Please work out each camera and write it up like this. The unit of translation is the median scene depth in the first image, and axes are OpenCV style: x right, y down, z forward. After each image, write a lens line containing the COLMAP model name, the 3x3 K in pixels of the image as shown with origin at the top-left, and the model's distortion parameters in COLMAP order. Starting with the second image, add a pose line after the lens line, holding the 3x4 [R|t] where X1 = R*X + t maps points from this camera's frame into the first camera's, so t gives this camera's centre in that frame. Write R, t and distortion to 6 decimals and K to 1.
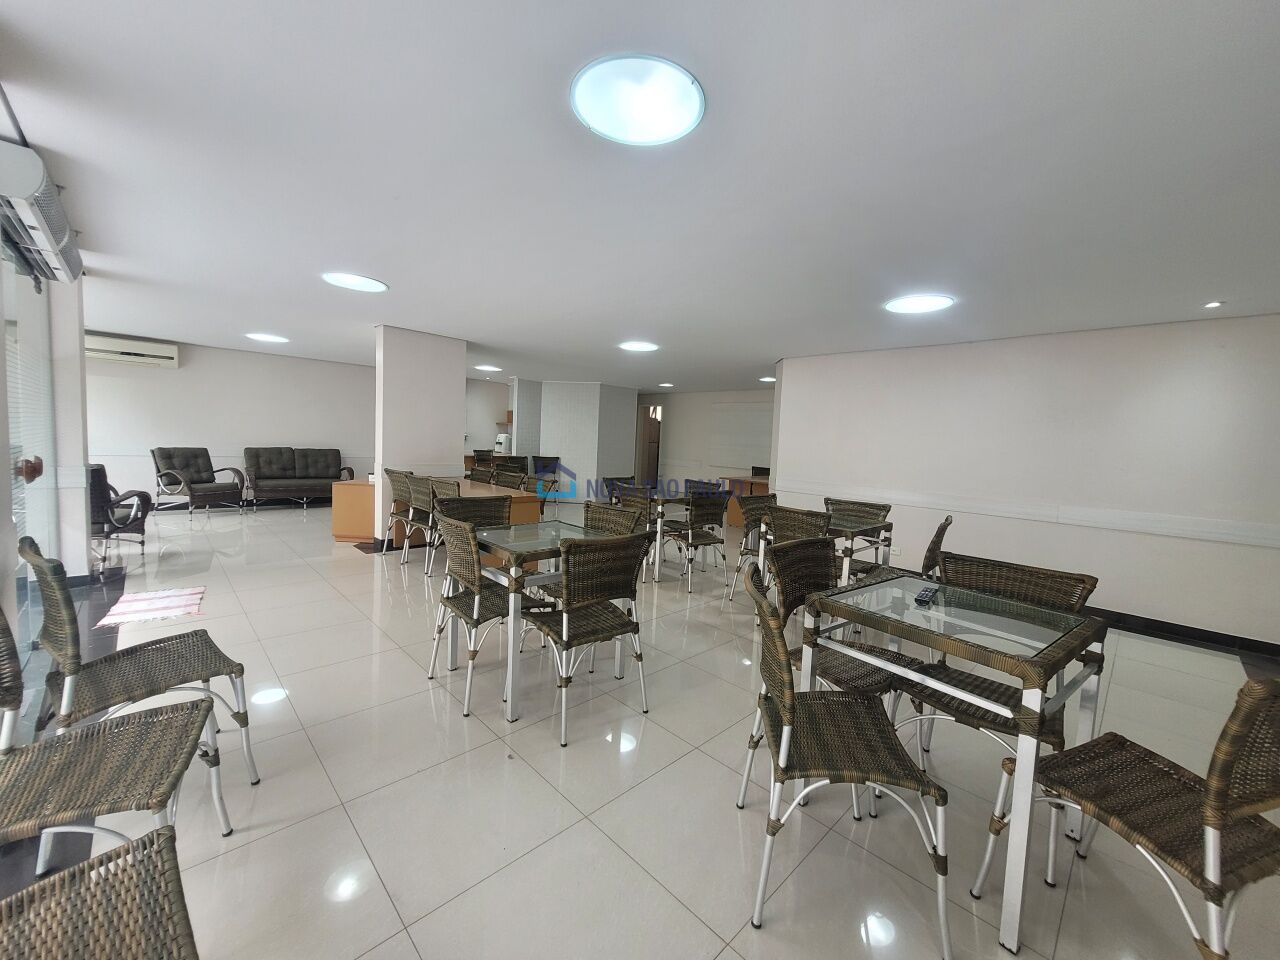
lens RADIAL K [[501.1, 0, 642.3], [0, 501.1, 477.4], [0, 0, 1]] dist [0.002942, 0.000091]
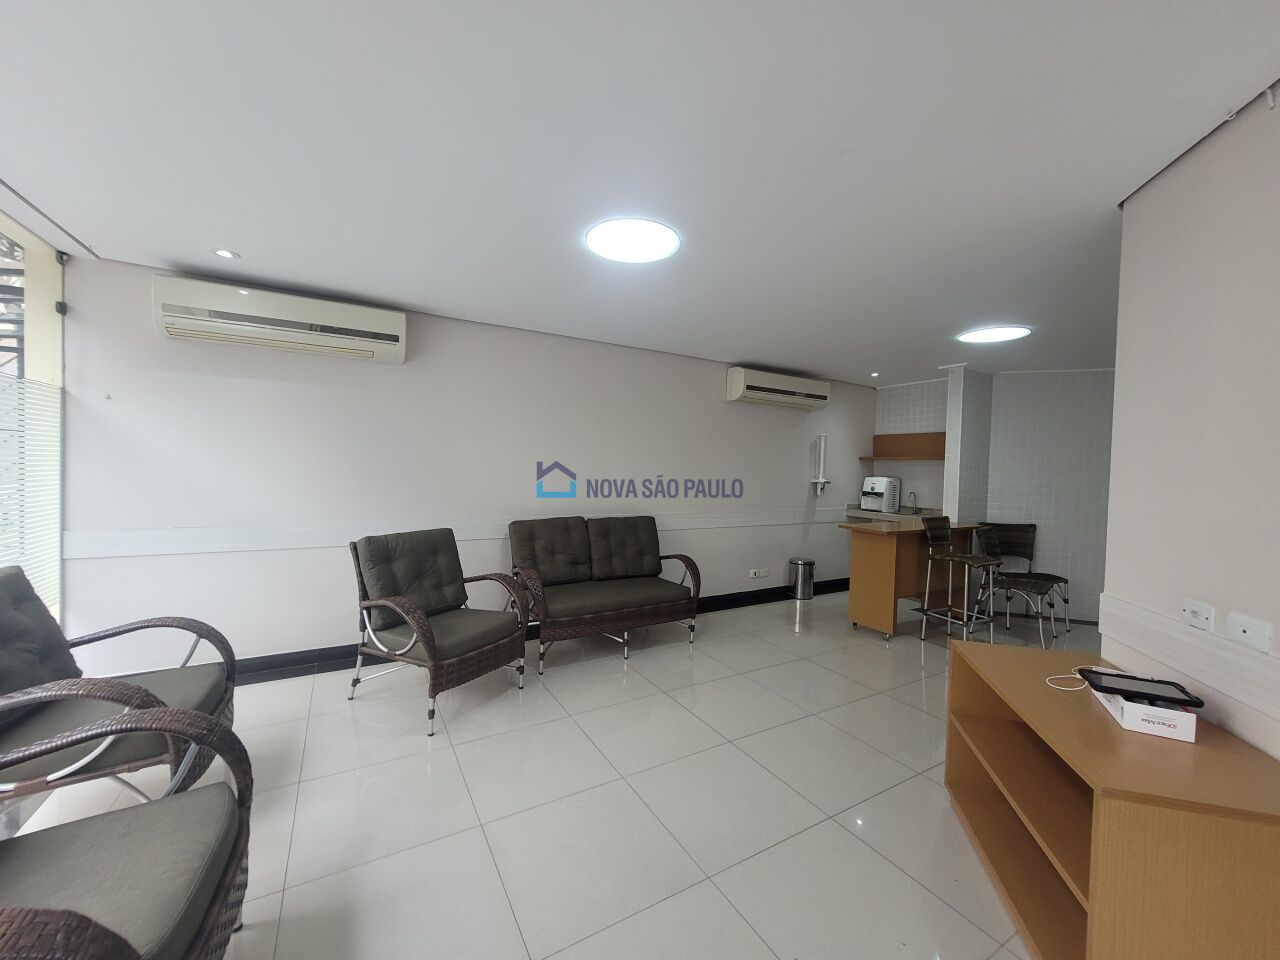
lens RADIAL K [[501.1, 0, 642.3], [0, 501.1, 477.4], [0, 0, 1]] dist [0.002942, 0.000091]
pose [[0.969421, -0.011018, -0.245156, -0.571893], [-0.003739, 0.998213, -0.059645, -0.076206], [0.245375, 0.058737, 0.967647, 0.583001]]
